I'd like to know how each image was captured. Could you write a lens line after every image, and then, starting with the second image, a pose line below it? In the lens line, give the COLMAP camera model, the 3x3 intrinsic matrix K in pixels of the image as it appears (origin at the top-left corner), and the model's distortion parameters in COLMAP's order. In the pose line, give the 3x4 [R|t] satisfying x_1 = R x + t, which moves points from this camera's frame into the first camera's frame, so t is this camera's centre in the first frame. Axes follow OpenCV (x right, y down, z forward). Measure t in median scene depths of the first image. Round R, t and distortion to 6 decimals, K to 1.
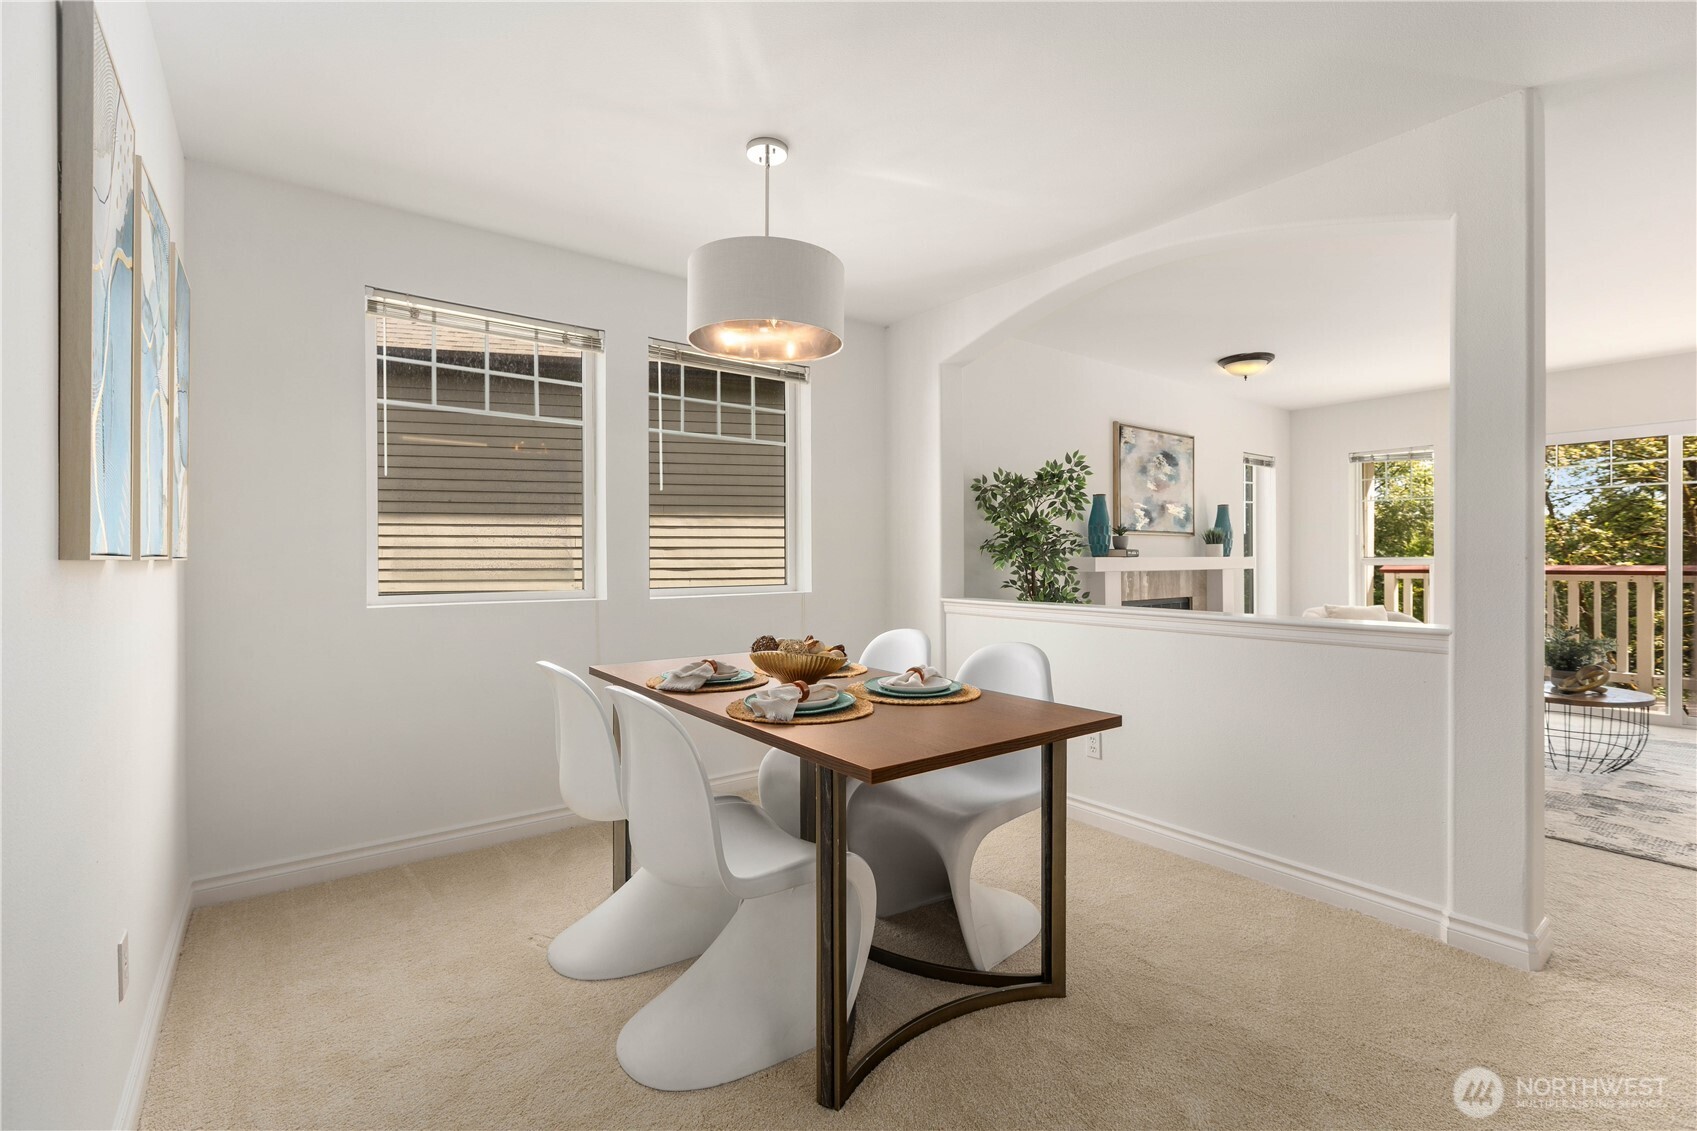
lens RADIAL K [[764.6, 0, 840.7], [0, 764.6, 540.1], [0, 0, 1]] dist [0.001178, 0.000183]
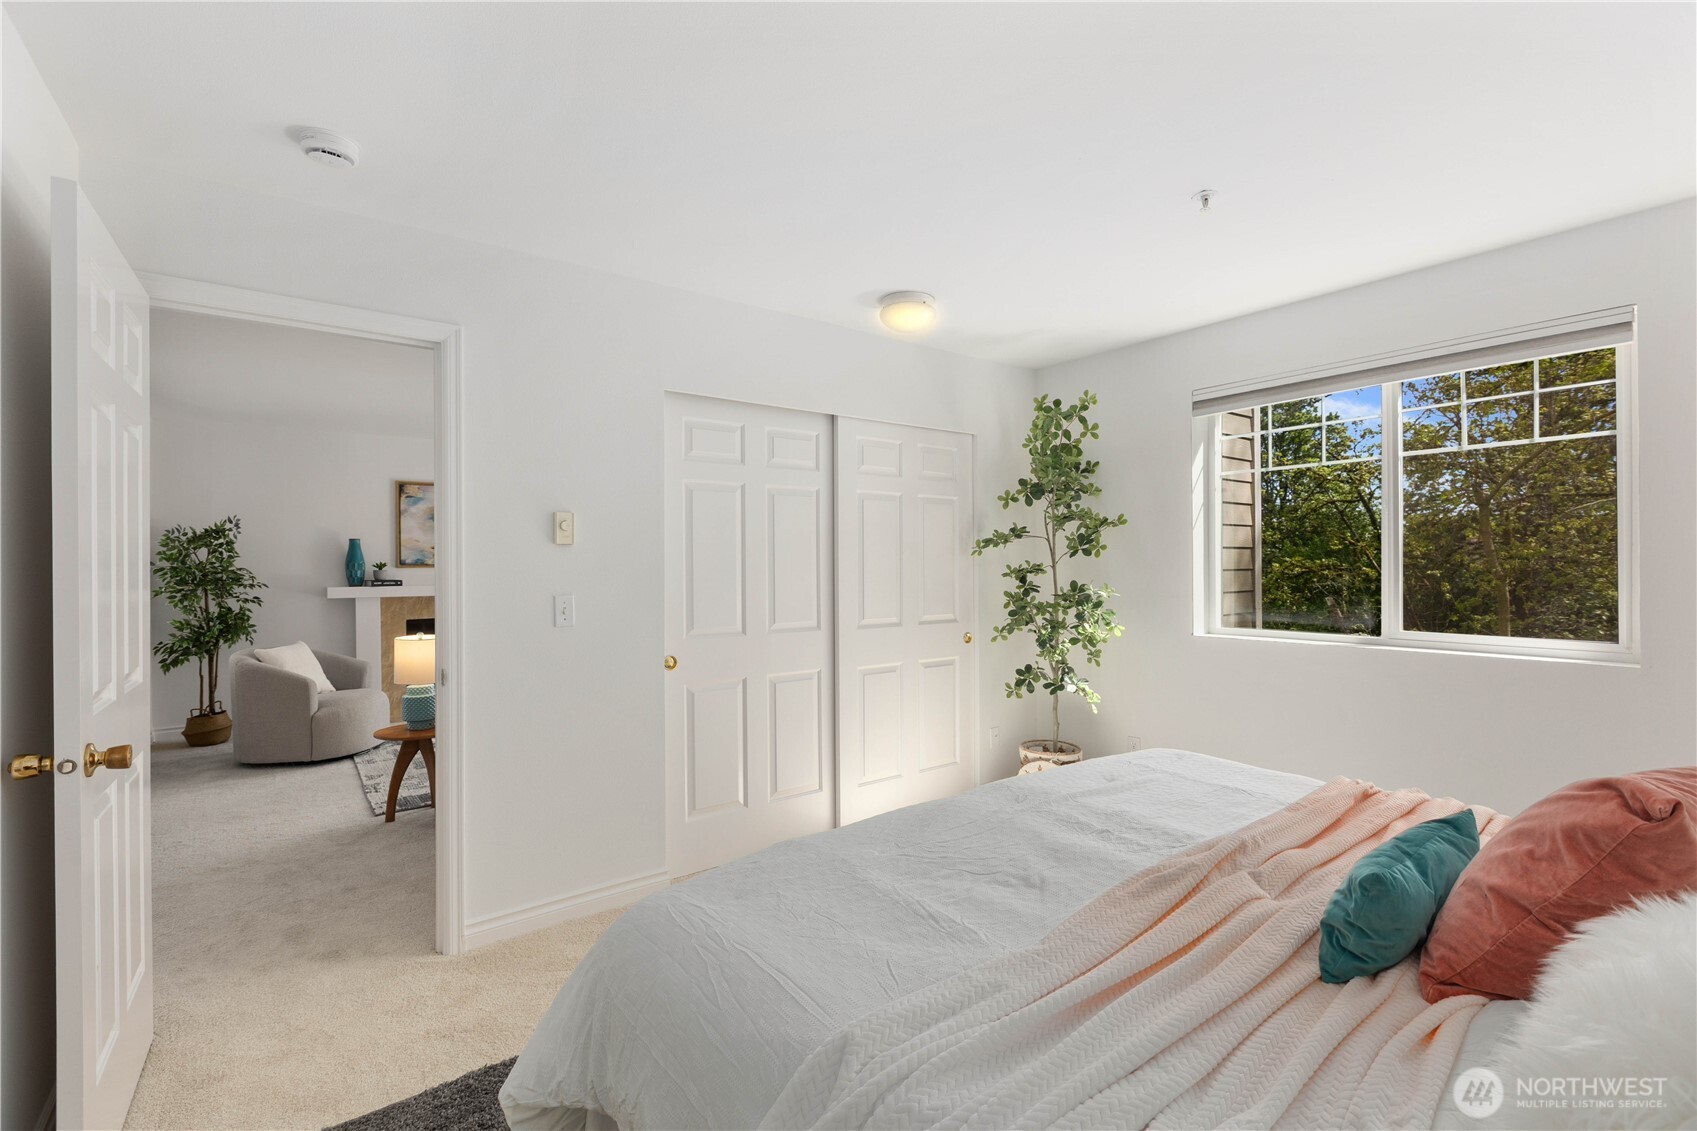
lens RADIAL K [[766.0, 0, 845.8], [0, 766.0, 556.3], [0, 0, 1]] dist [0.008553, -0.000070]
pose [[0.999941, -0.010803, 0.000575, 1.071133], [0.010796, 0.999890, 0.010146, -0.030991], [-0.000684, -0.010139, 0.999948, -0.289921]]
